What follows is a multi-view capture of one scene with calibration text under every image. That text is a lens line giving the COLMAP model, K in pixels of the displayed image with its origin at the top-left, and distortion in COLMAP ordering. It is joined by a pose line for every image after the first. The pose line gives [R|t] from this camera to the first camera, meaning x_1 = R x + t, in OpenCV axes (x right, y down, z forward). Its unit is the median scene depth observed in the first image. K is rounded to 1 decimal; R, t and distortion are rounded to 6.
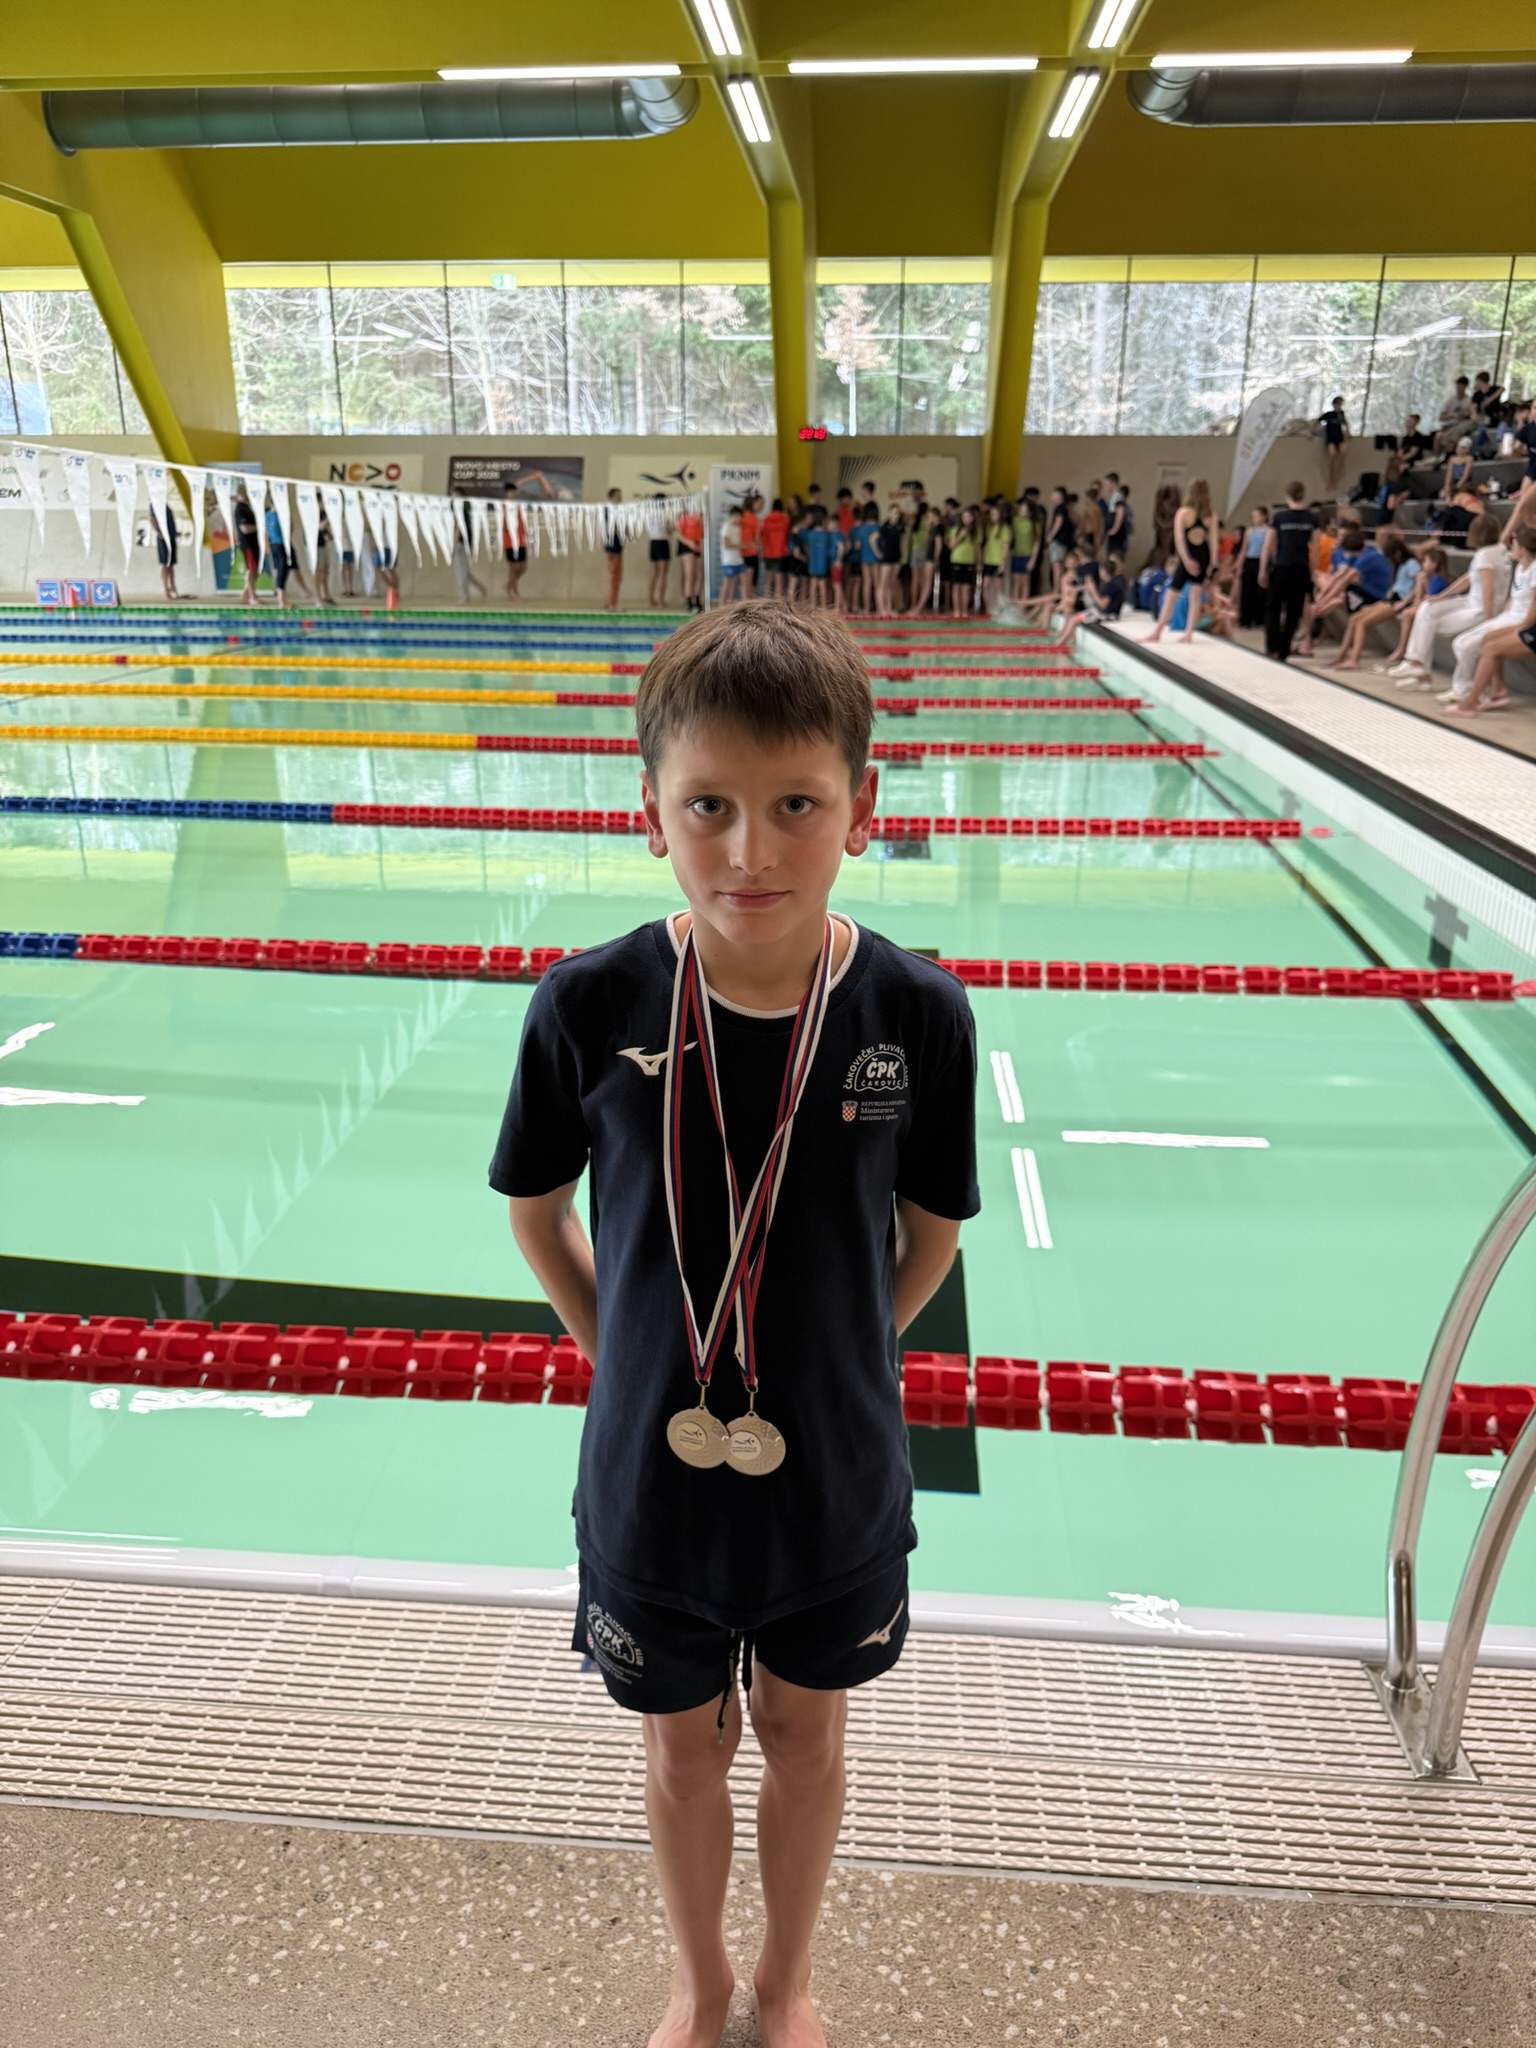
lens RADIAL K [[1478.1, 0, 766.9], [0, 1478.1, 1034.1], [0, 0, 1]] dist [0.018134, -0.032386]
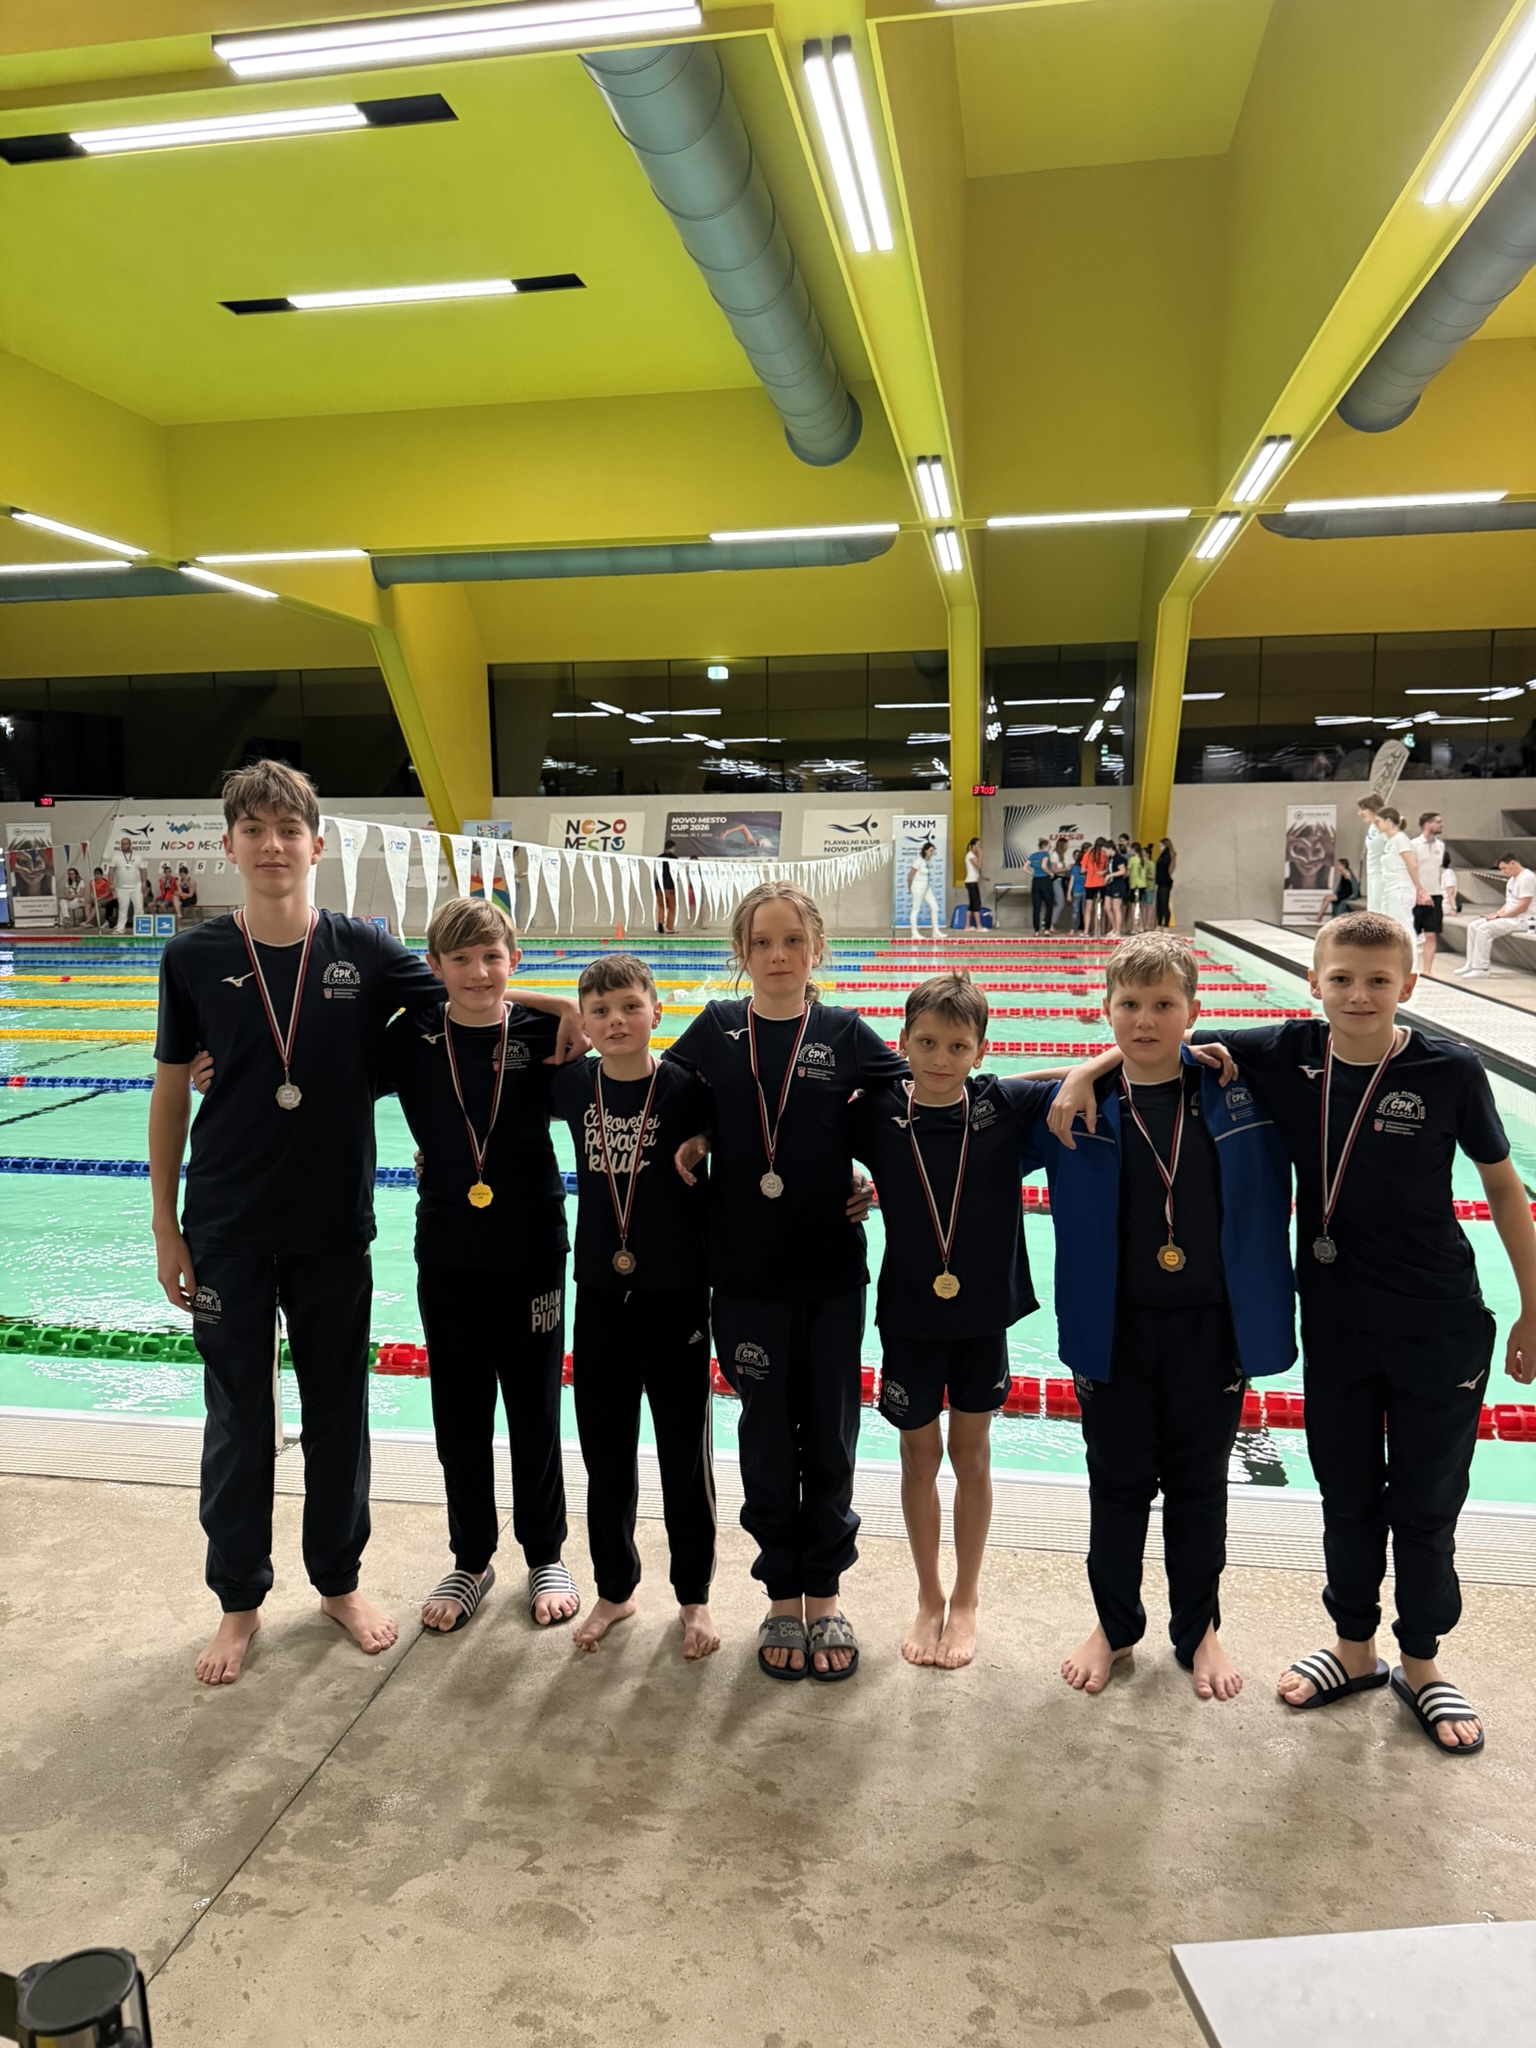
lens RADIAL K [[1478.1, 0, 729.1], [0, 1478.1, 1035.8], [0, 0, 1]] dist [0.018134, -0.032386]
pose [[0.994070, 0.000316, -0.108745, -0.039885], [-0.022799, 0.978378, -0.205565, 0.022543], [0.106329, 0.206825, 0.972583, -0.095091]]
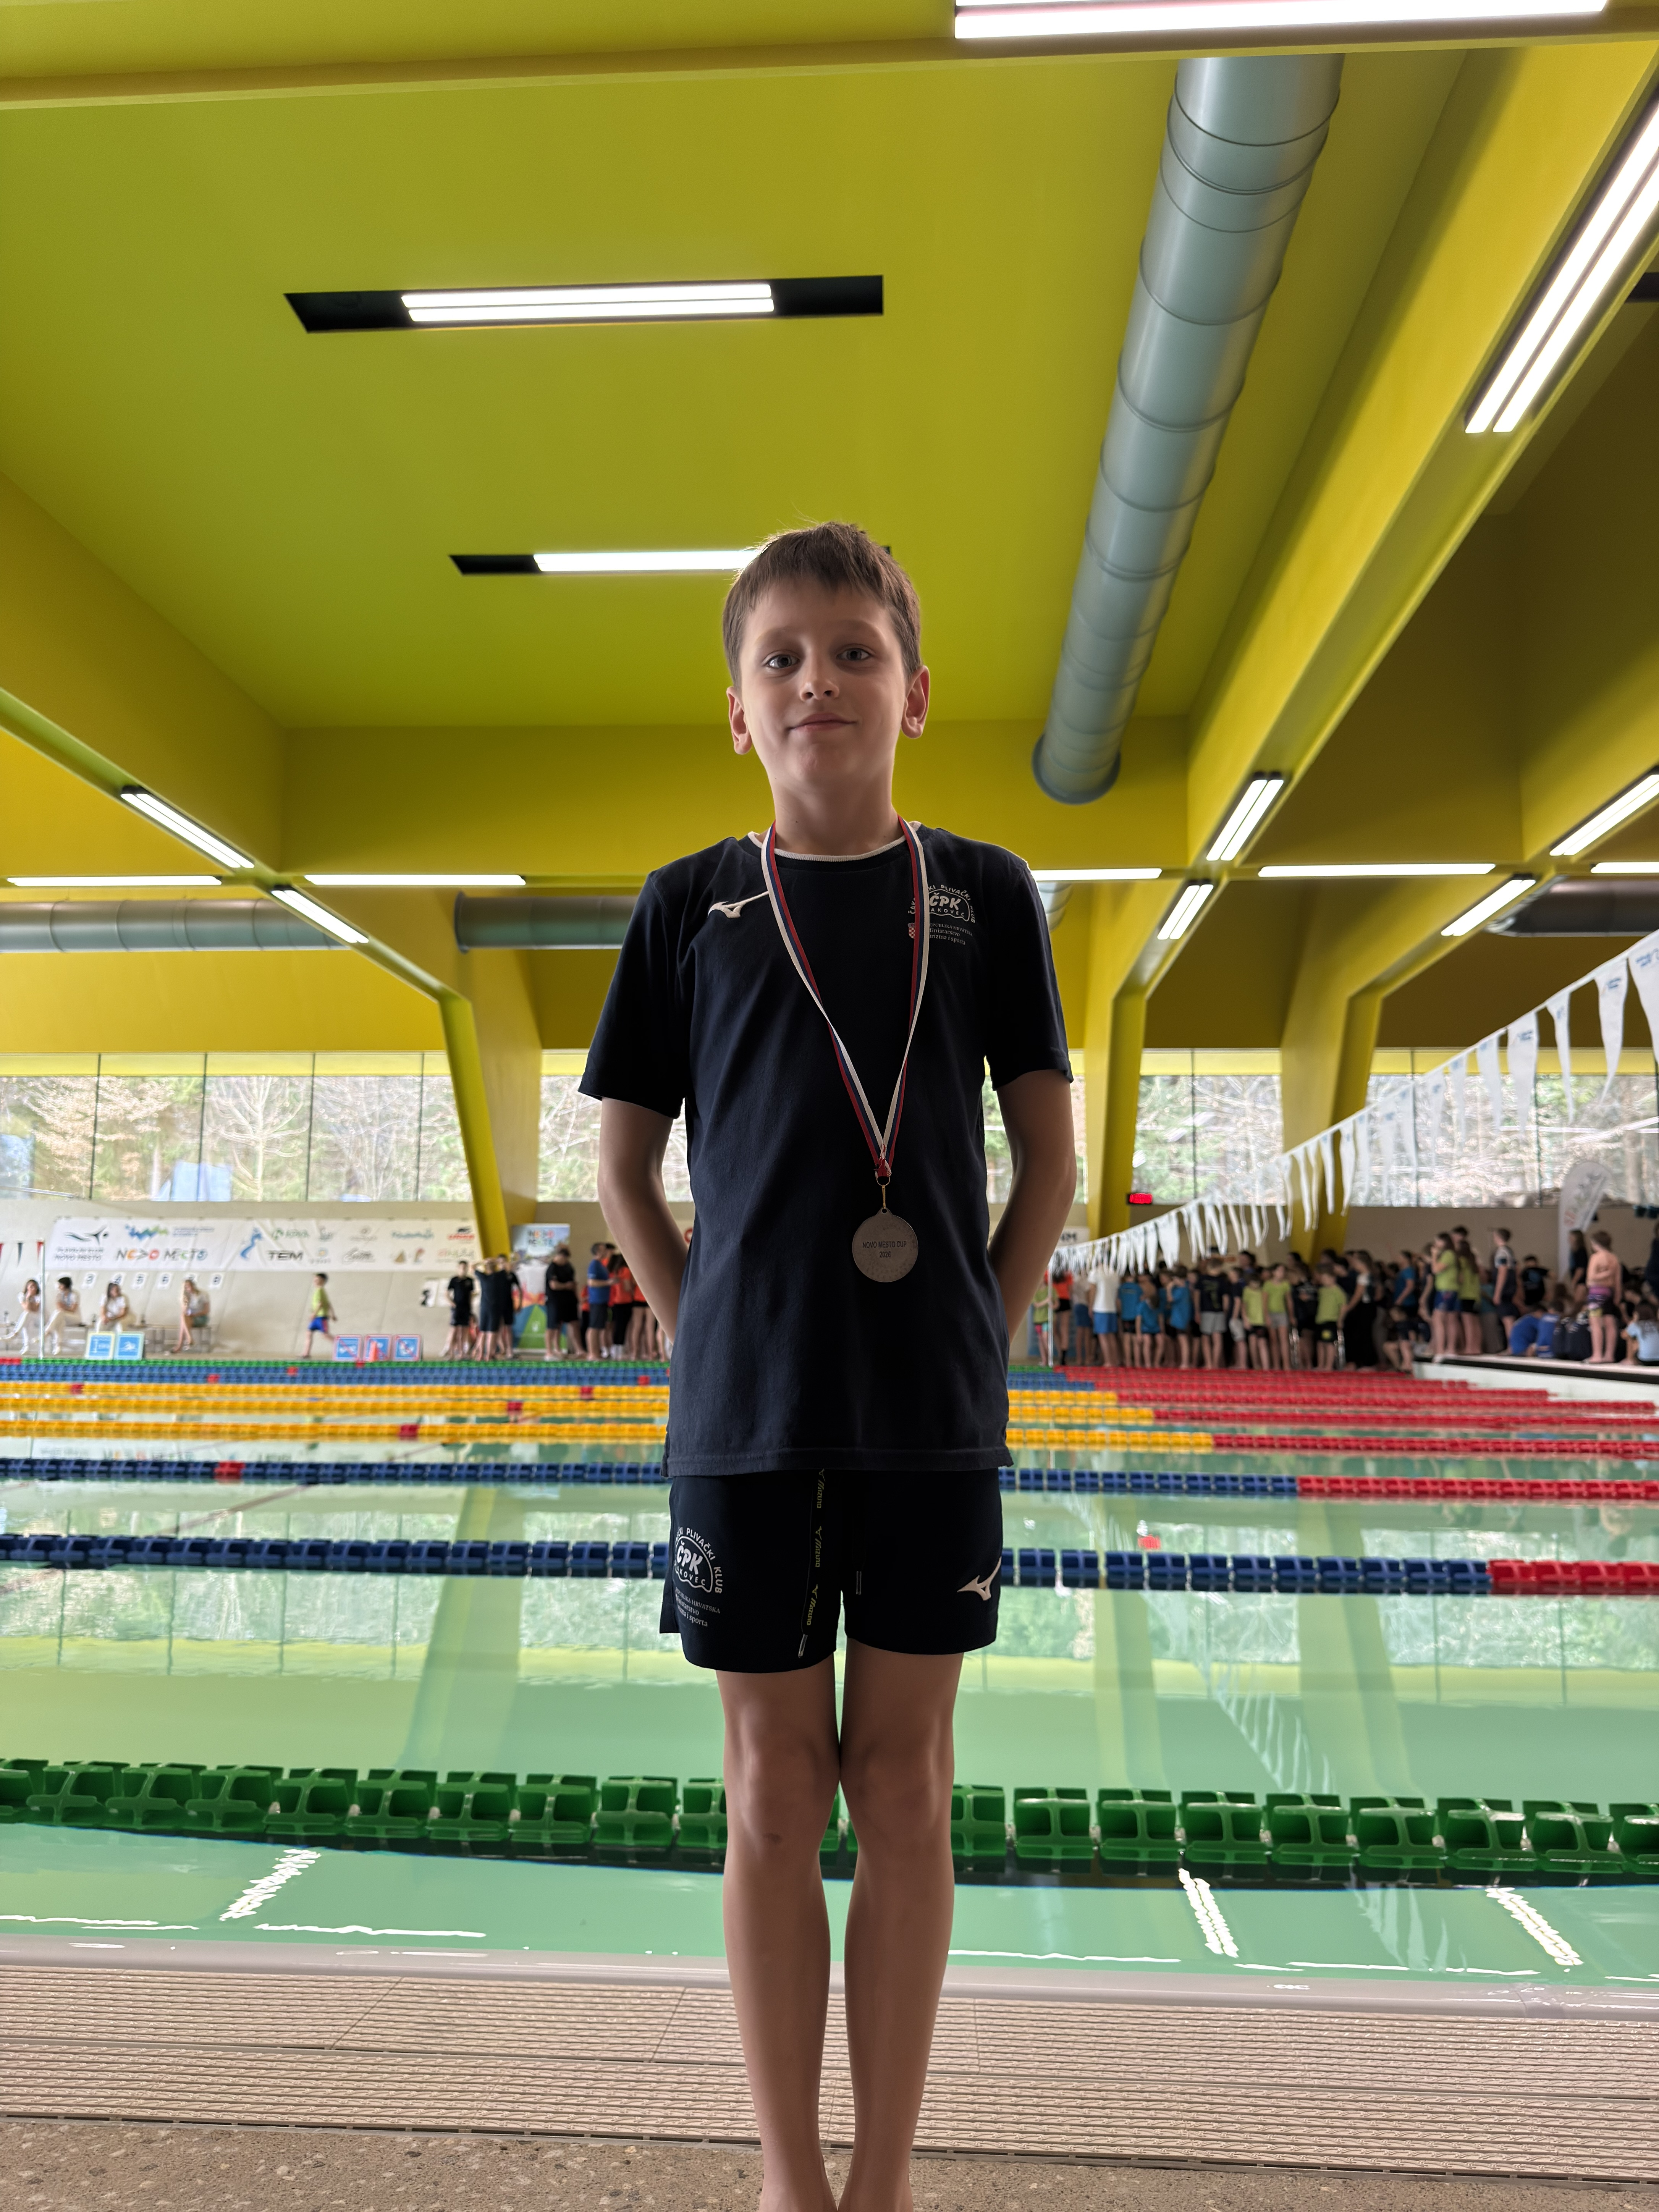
lens RADIAL K [[1596.5, 0, 817.3], [0, 1596.5, 1134.6], [0, 0, 1]] dist [0.018134, -0.032386]
pose [[0.999758, 0.007091, 0.020845, -0.206041], [0.002785, 0.898391, -0.439187, 0.030726], [-0.021841, 0.439138, 0.898154, 0.009852]]
